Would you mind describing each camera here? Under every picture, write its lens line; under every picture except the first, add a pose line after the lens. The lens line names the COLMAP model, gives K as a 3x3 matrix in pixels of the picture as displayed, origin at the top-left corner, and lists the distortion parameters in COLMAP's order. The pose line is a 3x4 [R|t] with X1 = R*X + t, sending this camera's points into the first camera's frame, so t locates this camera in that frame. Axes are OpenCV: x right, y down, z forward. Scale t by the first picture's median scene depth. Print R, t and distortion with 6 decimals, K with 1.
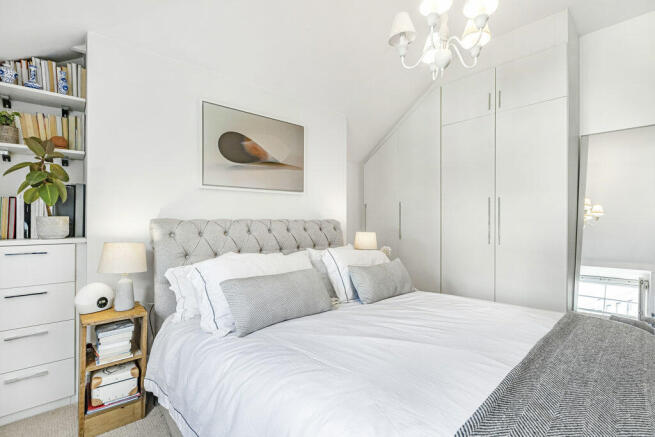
lens RADIAL K [[295.1, 0, 337.6], [0, 295.1, 218.7], [0, 0, 1]] dist [-0.004084, 0.005745]
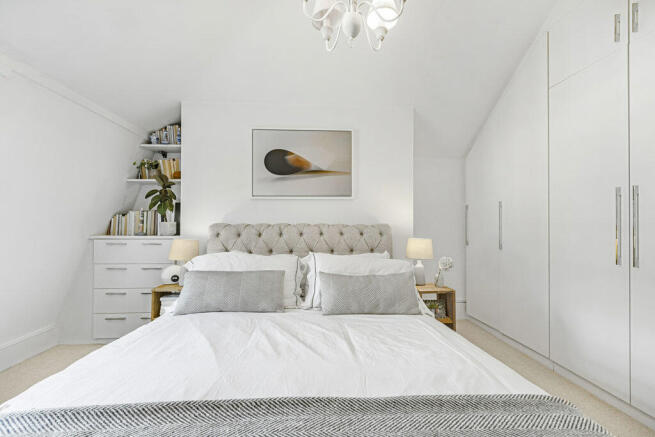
lens RADIAL K [[295.1, 0, 332.4], [0, 295.1, 216.5], [0, 0, 1]] dist [-0.004084, 0.005745]
pose [[0.786943, -0.011512, -0.616918, 0.522228], [0.000897, 0.999846, -0.017513, -0.005581], [0.617025, 0.013228, 0.786833, 0.206144]]
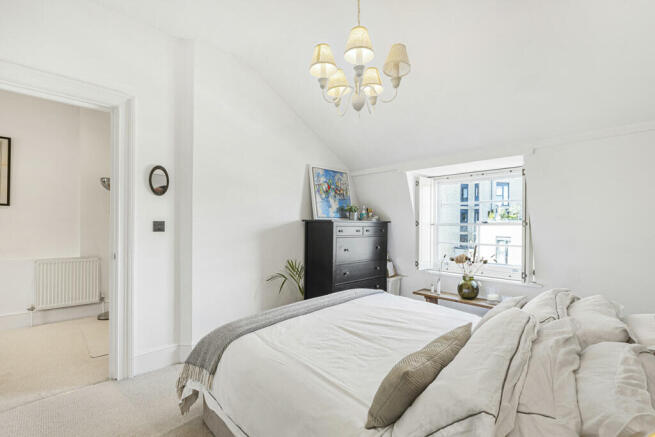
lens RADIAL K [[295.1, 0, 329.7], [0, 295.1, 223.9], [0, 0, 1]] dist [-0.004084, 0.005745]
pose [[-0.999582, -0.010368, -0.026988, 0.312993], [-0.009978, 0.999845, -0.014529, -0.050528], [0.027135, -0.014254, -0.999530, 1.319690]]
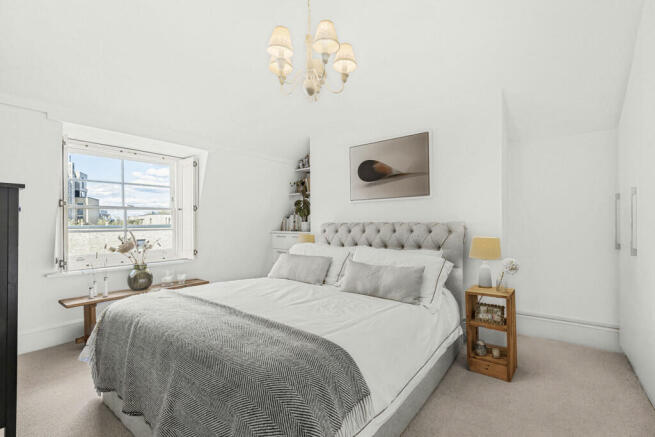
lens RADIAL K [[295.1, 0, 333.6], [0, 295.1, 222.2], [0, 0, 1]] dist [-0.004084, 0.005745]
pose [[0.188746, -0.004279, -0.982017, 0.970867], [0.015219, 0.999883, -0.001431, 0.000857], [0.981908, -0.014675, 0.188789, 0.552234]]
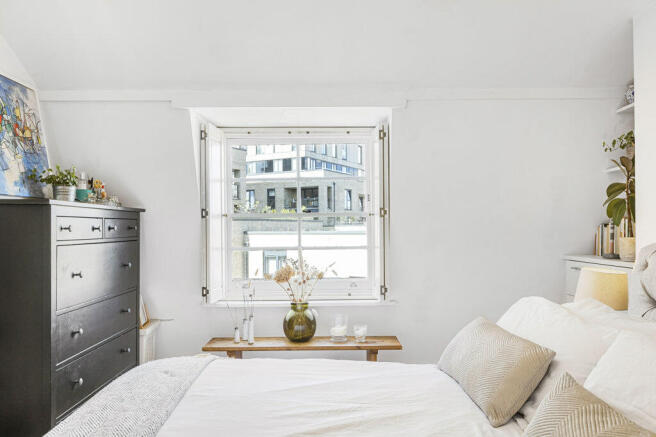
lens RADIAL K [[500.6, 0, 334.0], [0, 500.6, 223.5], [0, 0, 1]] dist [0.002787, -0.004887]
pose [[-0.660445, -0.003941, -0.750864, 0.582618], [0.012978, 0.999777, -0.016663, -0.025766], [0.750762, -0.020750, -0.660247, 0.950395]]
